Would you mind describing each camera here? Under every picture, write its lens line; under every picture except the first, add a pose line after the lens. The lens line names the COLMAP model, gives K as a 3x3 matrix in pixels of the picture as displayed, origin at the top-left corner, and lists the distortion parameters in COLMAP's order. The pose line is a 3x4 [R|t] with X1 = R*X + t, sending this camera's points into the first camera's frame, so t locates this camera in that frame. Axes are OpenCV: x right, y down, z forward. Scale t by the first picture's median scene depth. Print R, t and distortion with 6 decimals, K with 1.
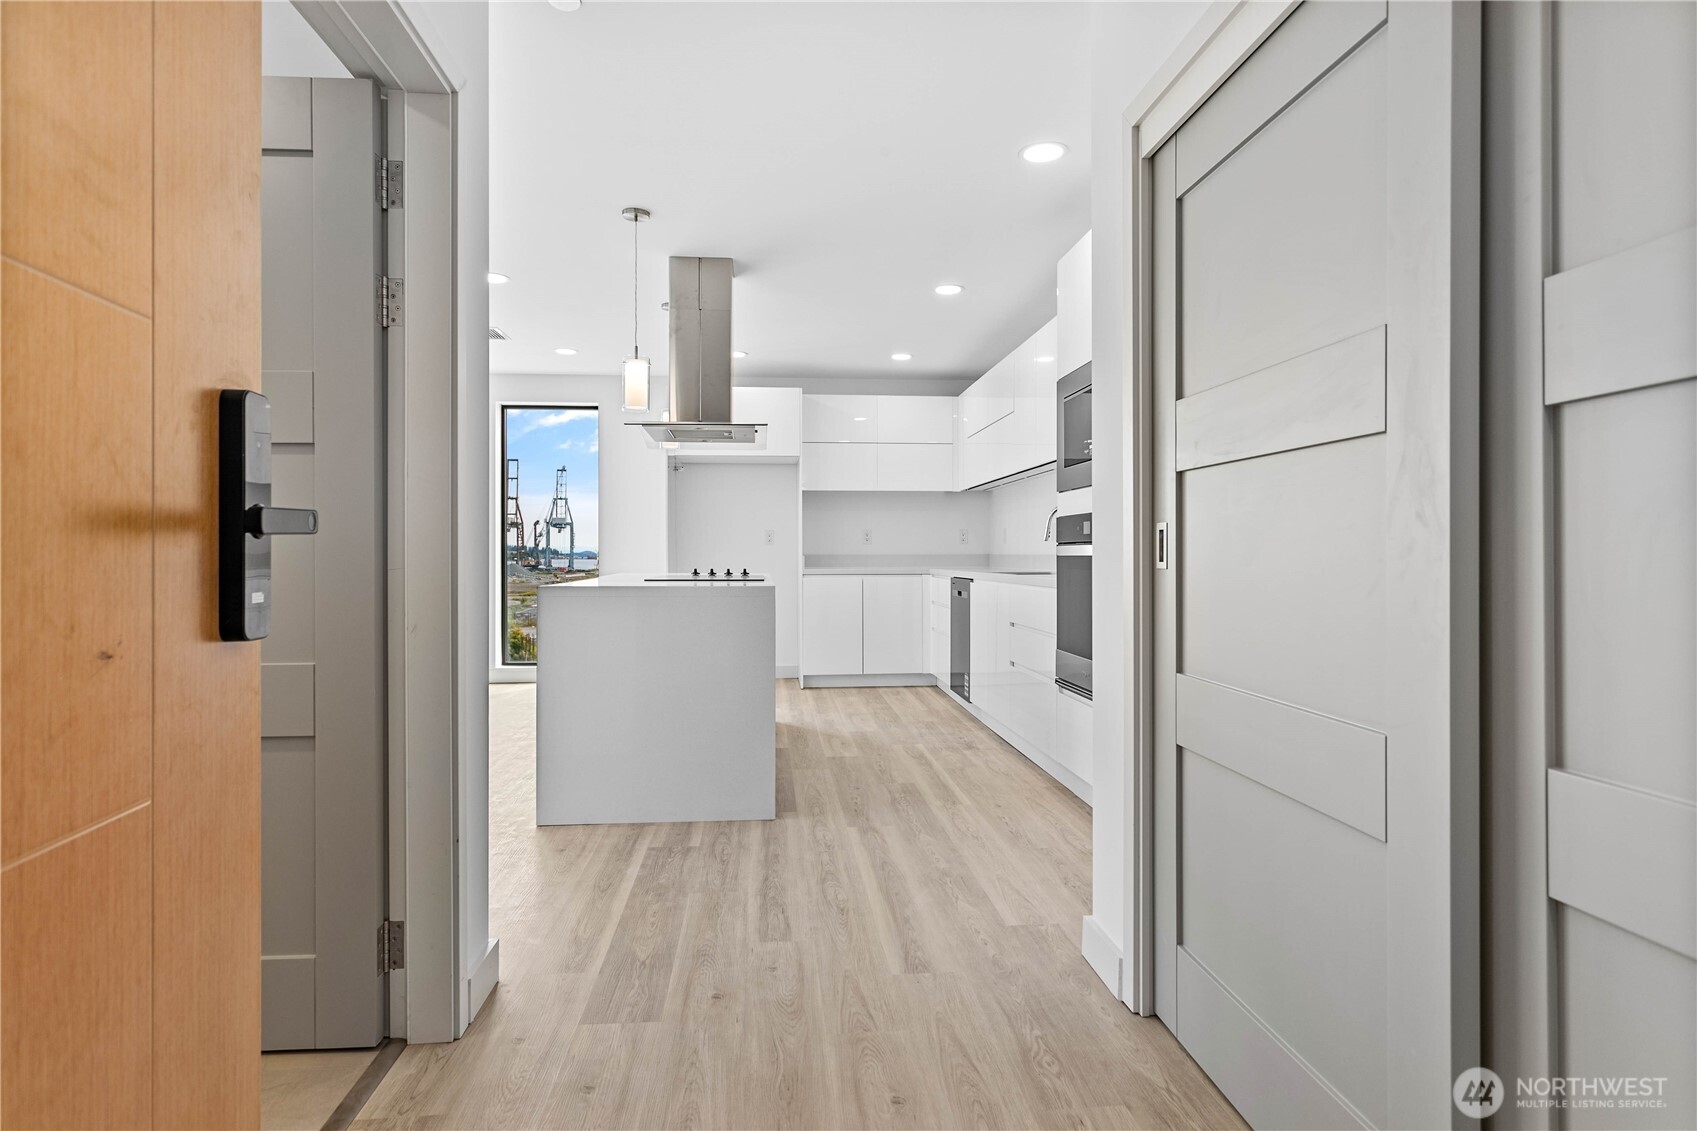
lens RADIAL K [[914.0, 0, 848.5], [0, 914.0, 565.5], [0, 0, 1]] dist [-0.001514, -0.000368]
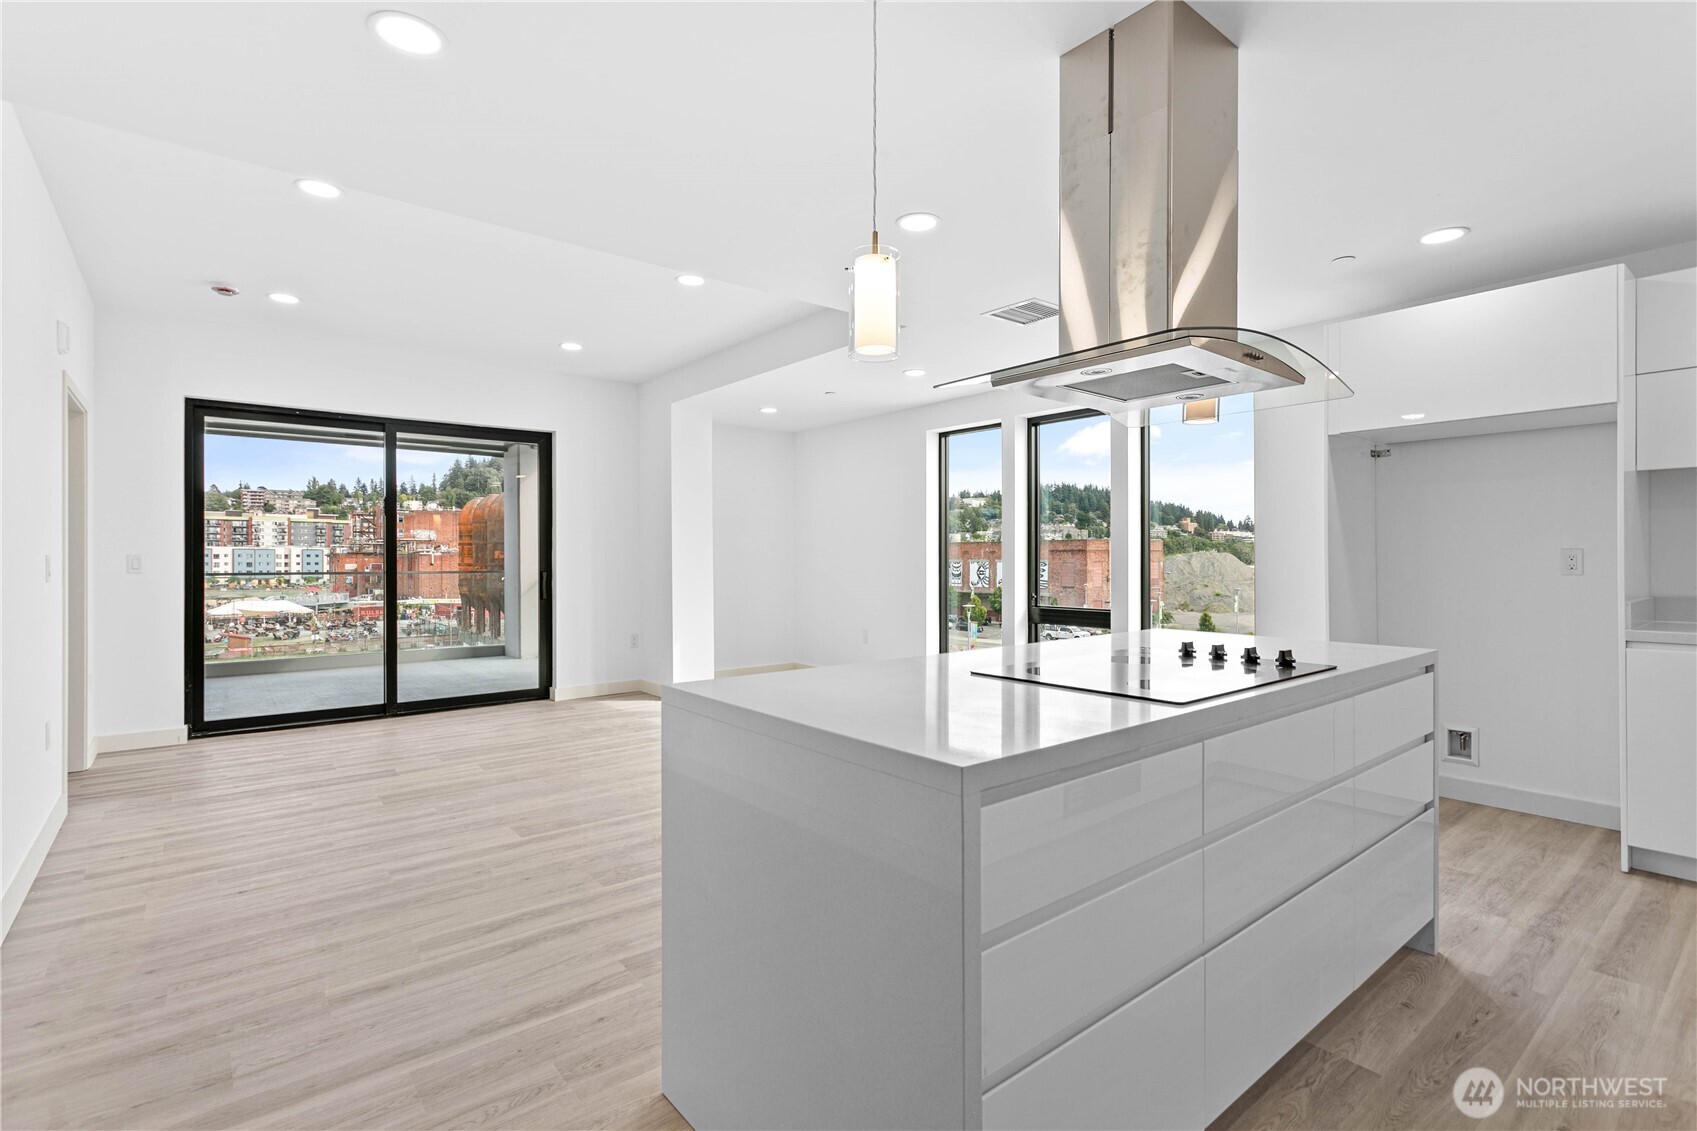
lens RADIAL K [[797.8, 0, 846.4], [0, 797.8, 563.5], [0, 0, 1]] dist [0.004339, 0.001017]
pose [[0.553459, -0.000652, -0.832876, 0.141200], [-0.003473, 0.999989, -0.003091, -0.051647], [0.832869, 0.004603, 0.553450, 0.729162]]
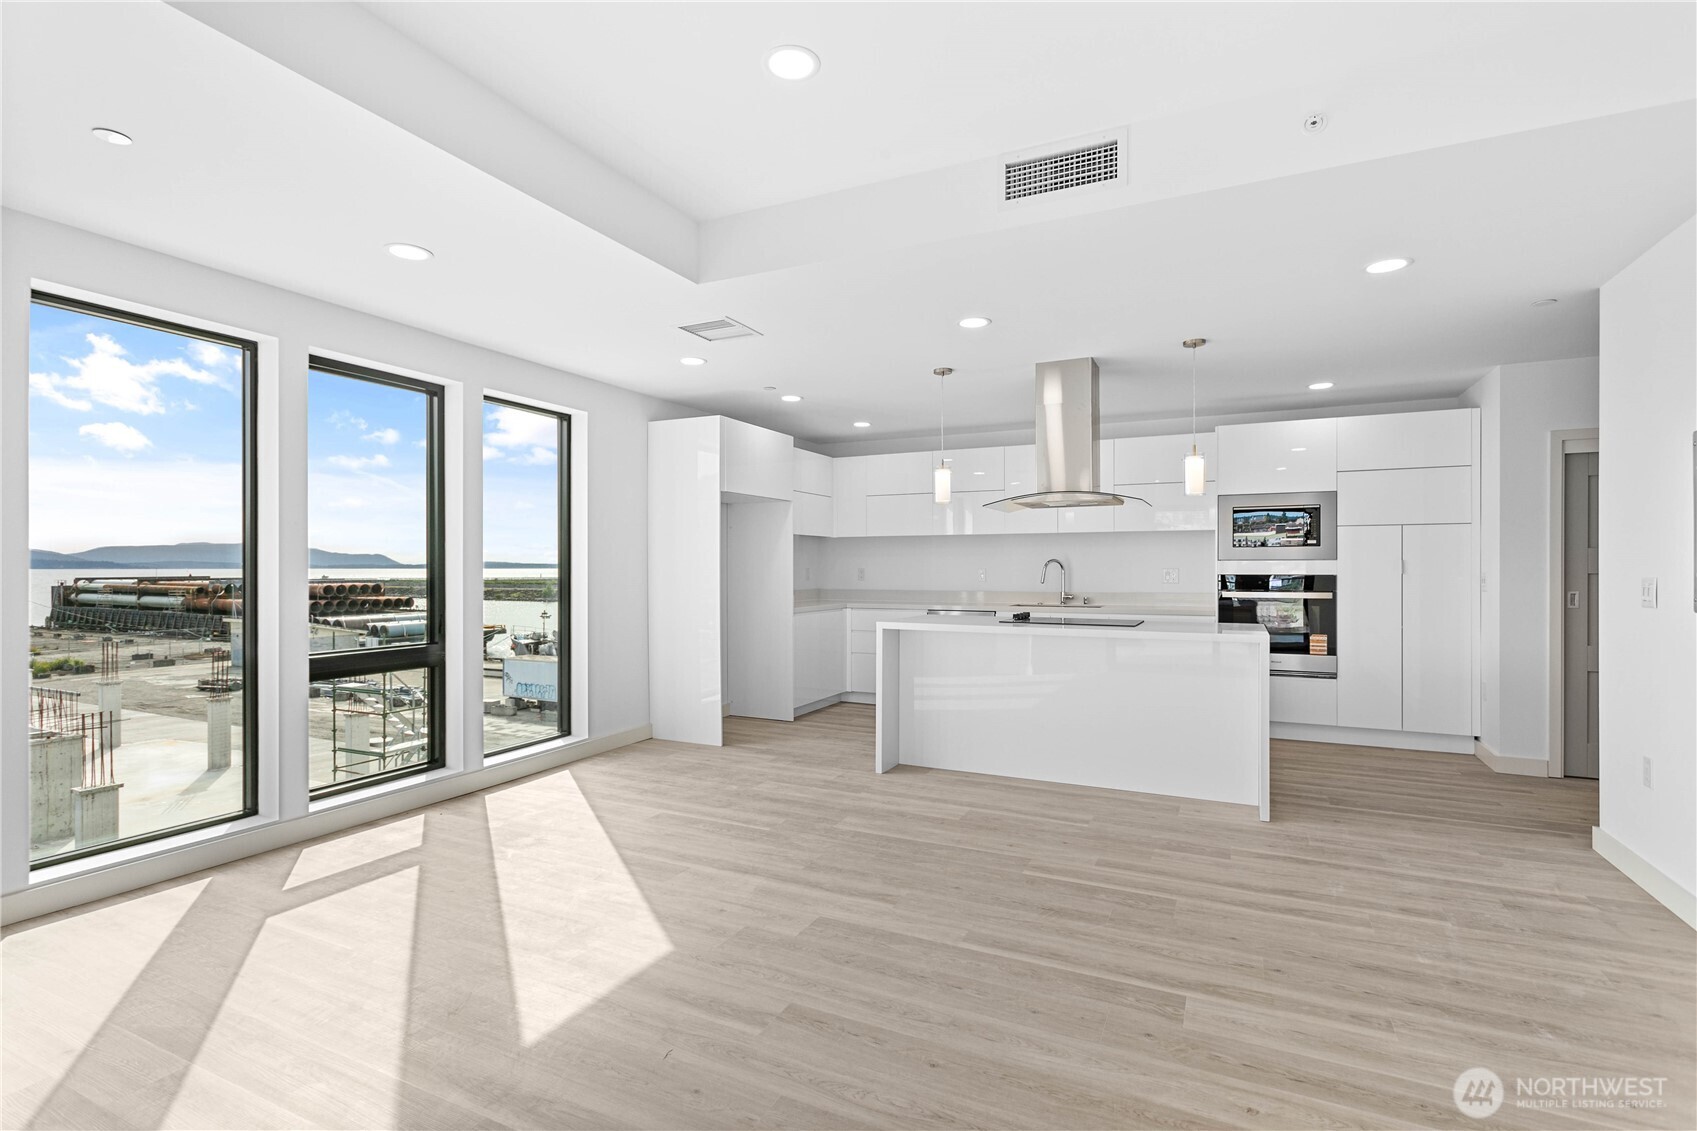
lens RADIAL K [[809.5, 0, 844.7], [0, 809.5, 564.6], [0, 0, 1]] dist [0.002312, 0.000791]
pose [[0.520613, -0.002693, 0.853789, -1.472984], [0.011589, 0.999925, -0.003913, -0.074215], [-0.853714, 0.011932, 0.520605, 0.820531]]
